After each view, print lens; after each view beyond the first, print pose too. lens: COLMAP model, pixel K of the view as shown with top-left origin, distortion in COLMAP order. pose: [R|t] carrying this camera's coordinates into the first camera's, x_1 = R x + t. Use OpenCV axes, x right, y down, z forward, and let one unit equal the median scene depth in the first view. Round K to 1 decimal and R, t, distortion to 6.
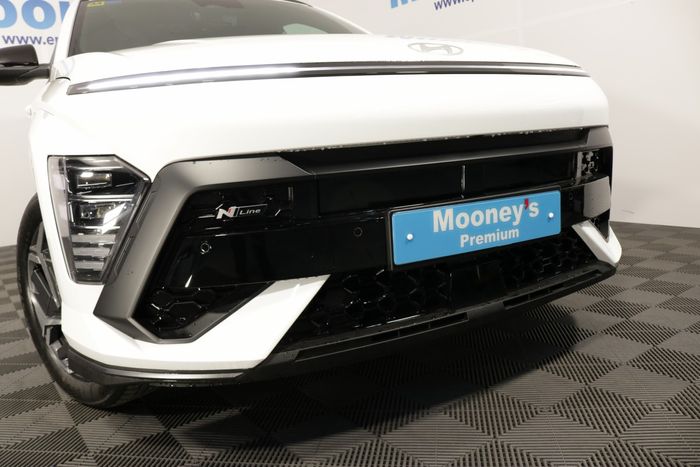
lens RADIAL K [[578.0, 0, 339.8], [0, 578.0, 234.3], [0, 0, 1]] dist [-0.155875, 0.109886]
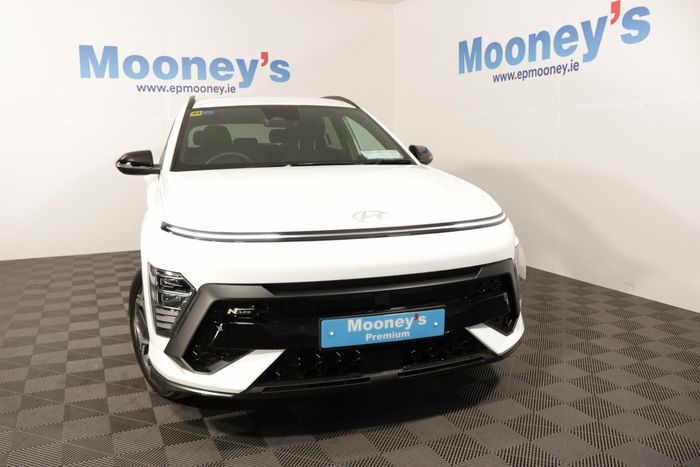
lens RADIAL K [[578.0, 0, 340.2], [0, 578.0, 238.4], [0, 0, 1]] dist [-0.155875, 0.109886]
pose [[0.978996, 0.096920, -0.179369, 0.398886], [-0.095485, 0.995292, 0.016639, -0.292747], [0.180137, 0.000837, 0.983641, -0.684611]]
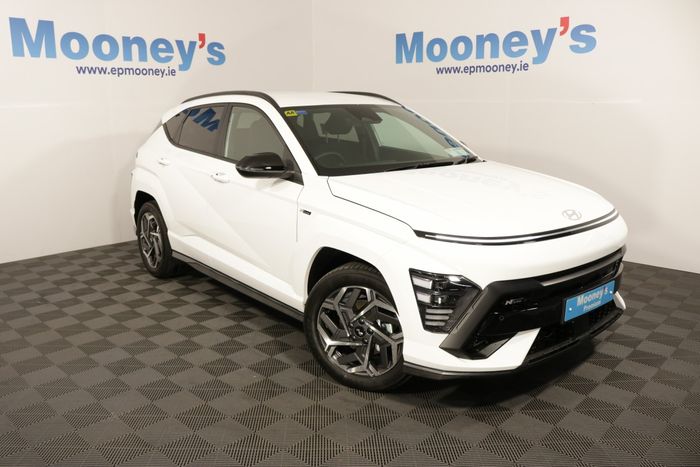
lens RADIAL K [[578.0, 0, 345.2], [0, 578.0, 237.8], [0, 0, 1]] dist [-0.155875, 0.109886]
pose [[0.978528, 0.027692, 0.204247, -1.111887], [-0.038026, 0.998178, 0.046844, -0.319167], [-0.202578, -0.053605, 0.977798, -0.907589]]
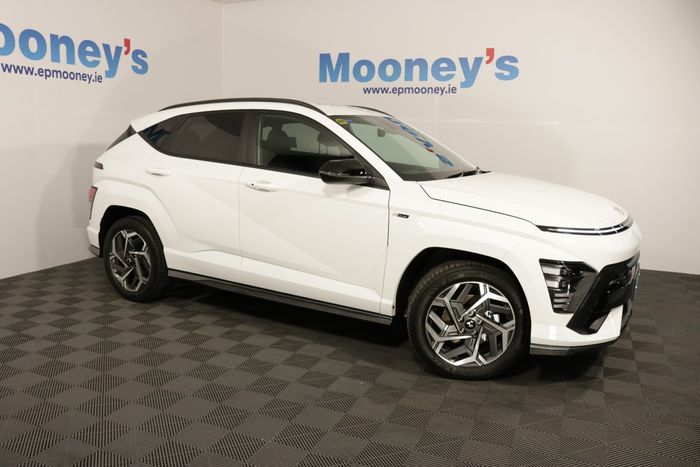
lens RADIAL K [[578.0, 0, 350.6], [0, 578.0, 229.8], [0, 0, 1]] dist [-0.155875, 0.109886]
pose [[0.845758, 0.009093, 0.533489, -2.266529], [-0.000884, 0.999877, -0.015640, -0.209562], [-0.533565, 0.012756, 0.845663, -0.502984]]
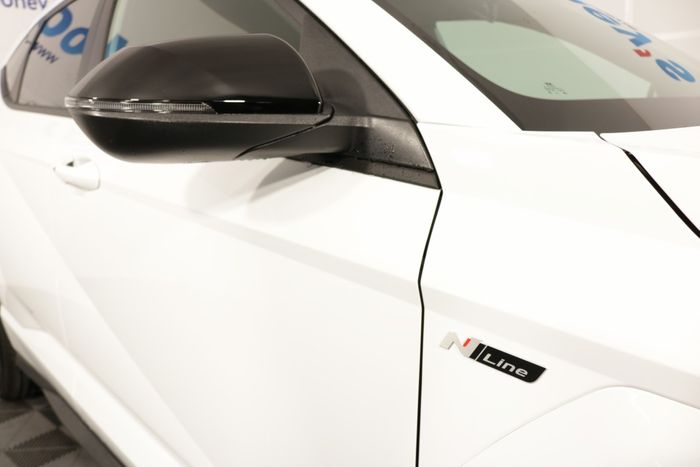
lens RADIAL K [[578.0, 0, 348.6], [0, 578.0, 233.9], [0, 0, 1]] dist [-0.155875, 0.109886]
pose [[0.961498, -0.007514, 0.274710, -0.979323], [-0.001699, 0.999445, 0.033284, -0.398562], [-0.274807, -0.032469, 0.960951, 1.115074]]
